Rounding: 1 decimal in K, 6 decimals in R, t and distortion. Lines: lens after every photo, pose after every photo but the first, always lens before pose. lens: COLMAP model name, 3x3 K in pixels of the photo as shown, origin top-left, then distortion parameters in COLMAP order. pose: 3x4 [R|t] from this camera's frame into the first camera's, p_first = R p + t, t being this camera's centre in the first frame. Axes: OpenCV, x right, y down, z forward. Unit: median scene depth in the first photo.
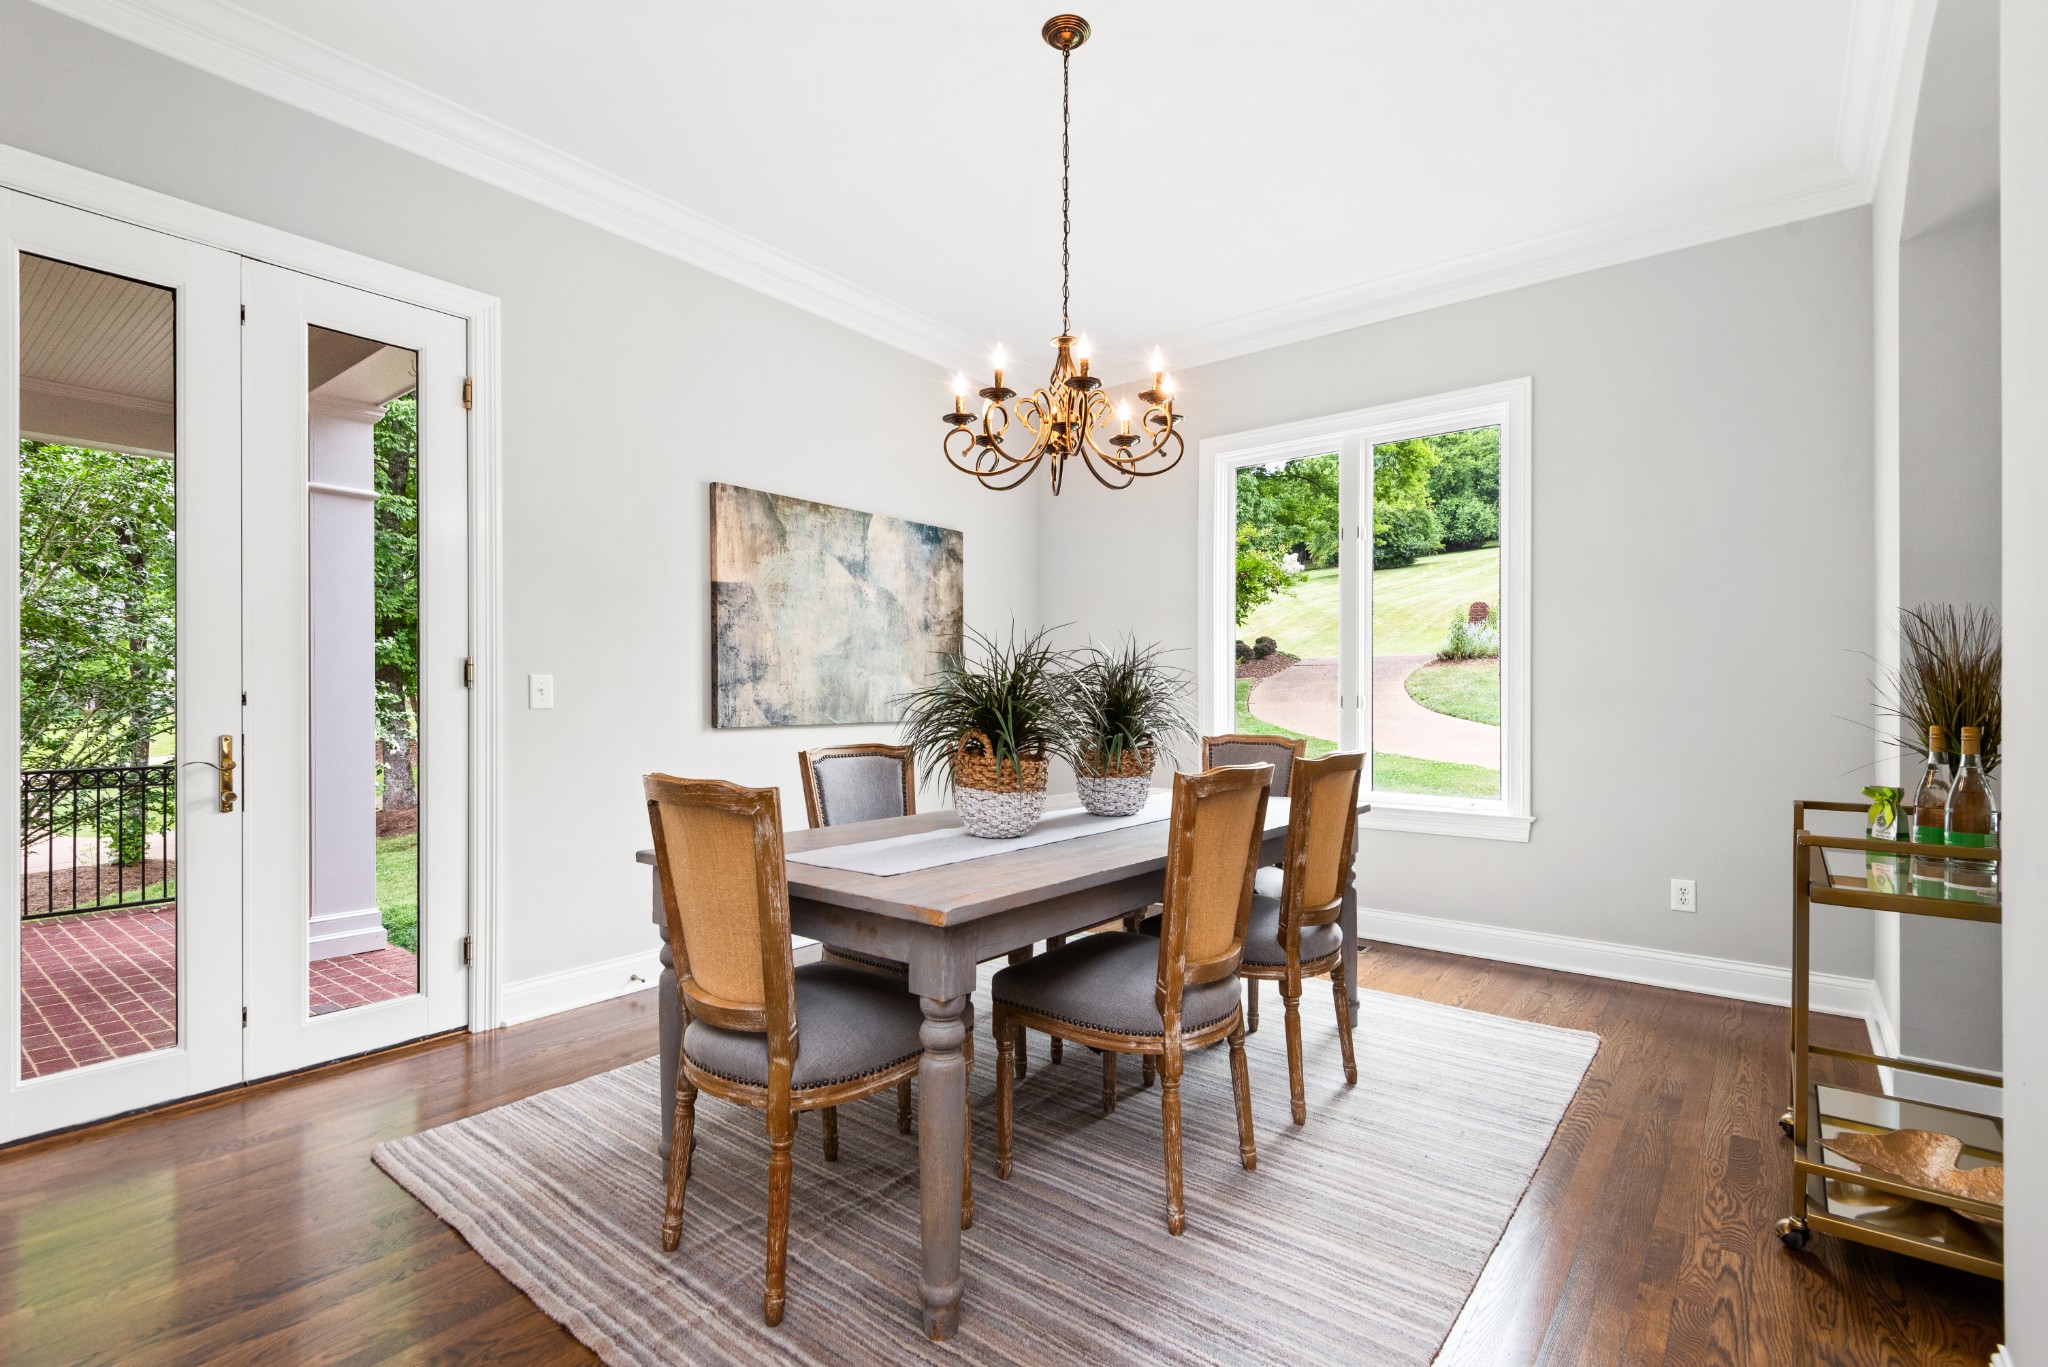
lens RADIAL K [[950.4, 0, 1029.4], [0, 950.4, 686.9], [0, 0, 1]] dist [0.000477, 0.000027]
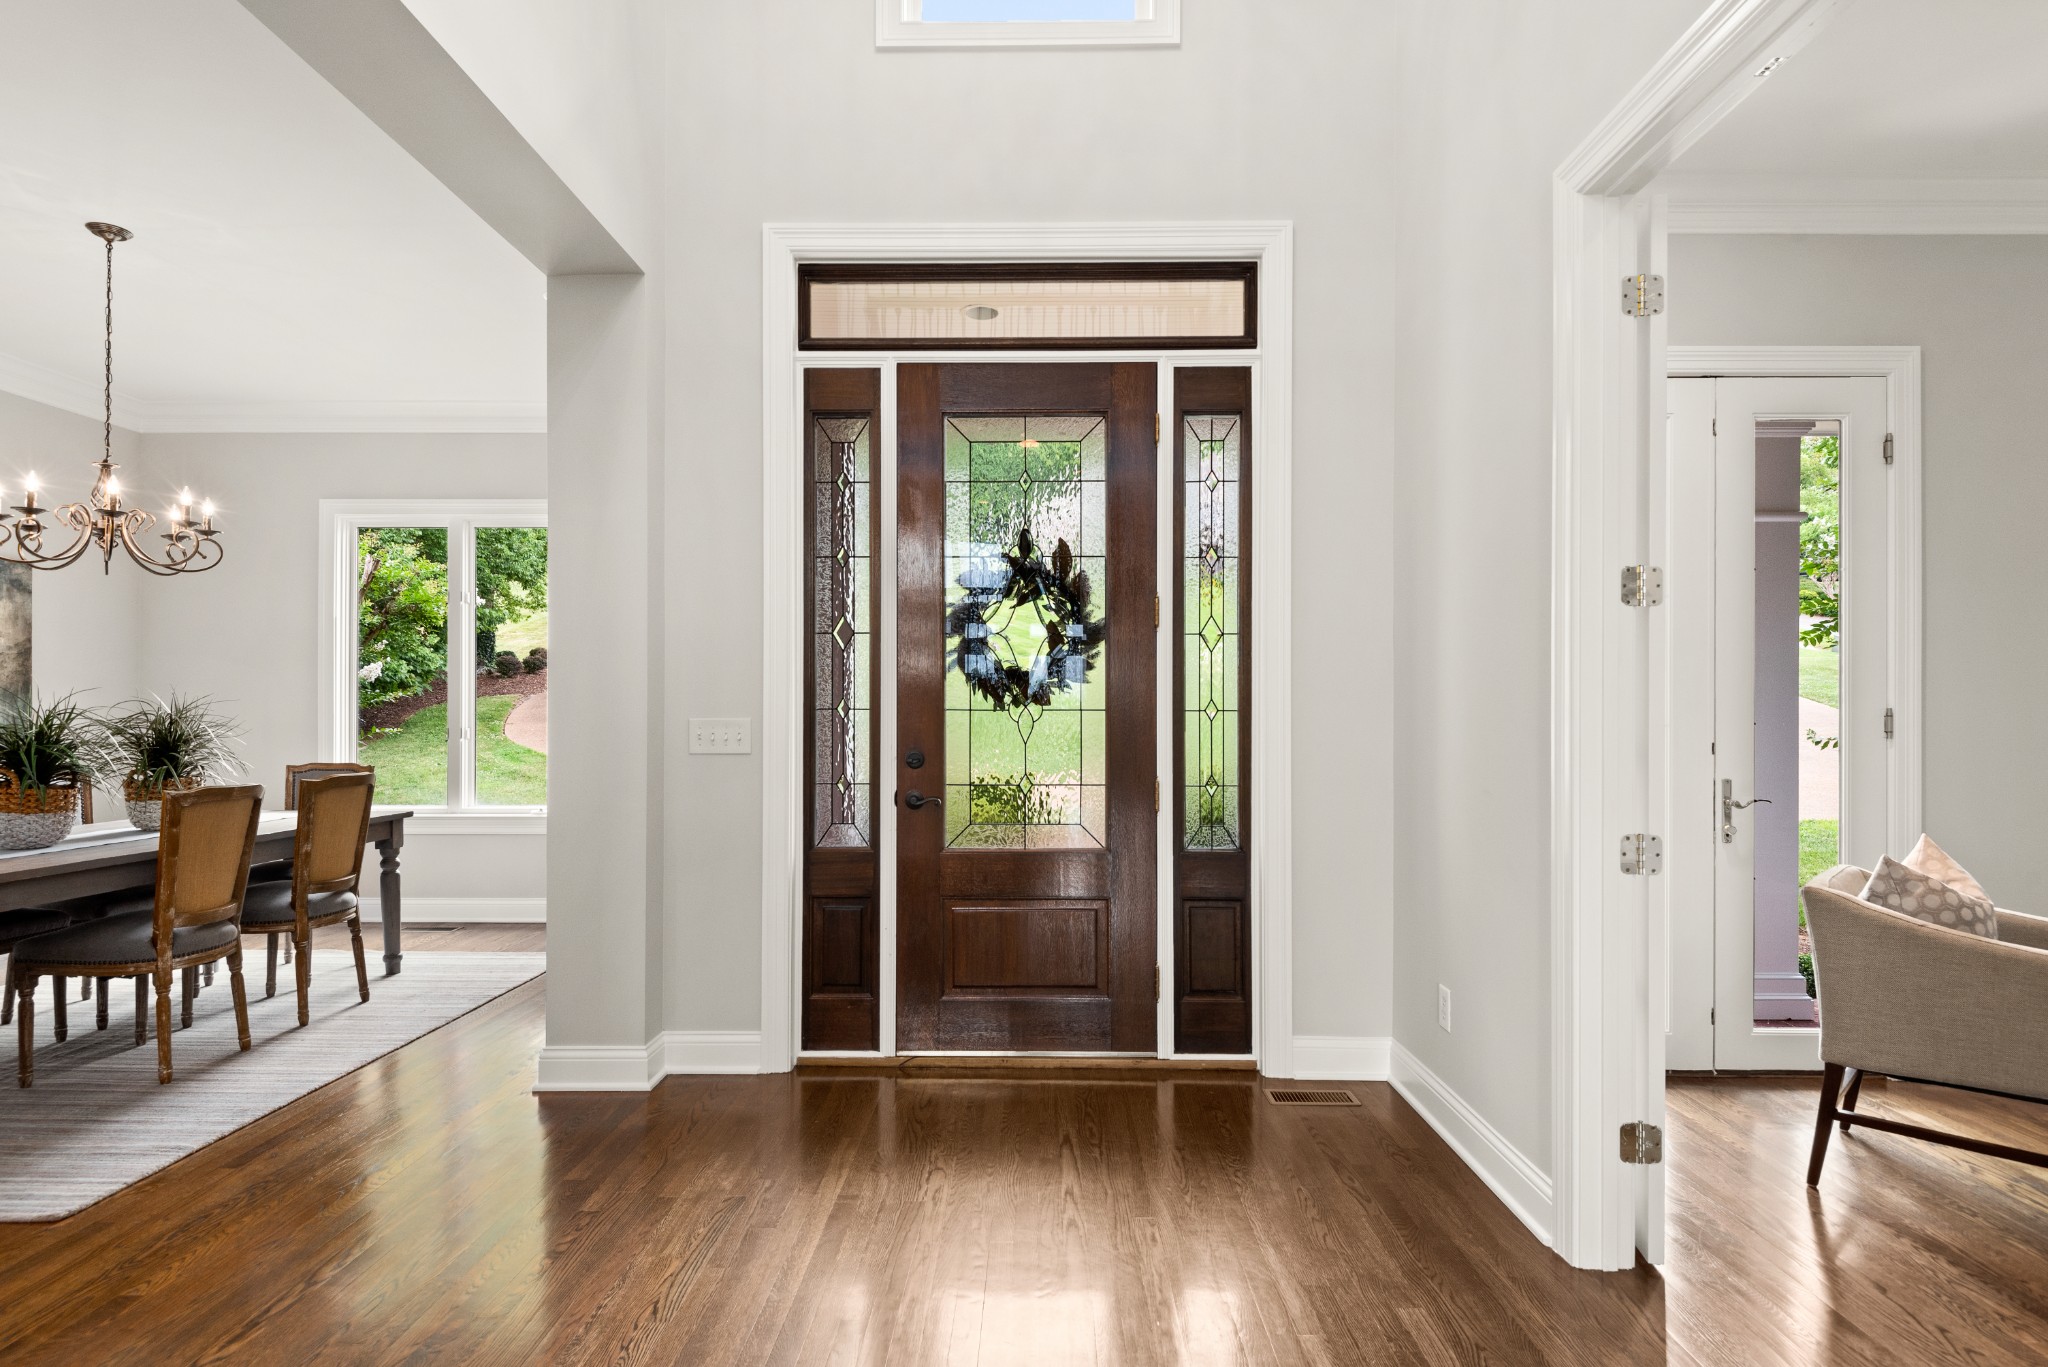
lens RADIAL K [[1036.2, 0, 1024.5], [0, 1036.2, 701.7], [0, 0, 1]] dist [-0.011048, -0.001271]
pose [[0.785918, 0.002405, 0.618326, 0.166078], [-0.002193, 0.999997, -0.001101, -0.045256], [-0.618327, -0.000491, 0.785921, -0.920346]]
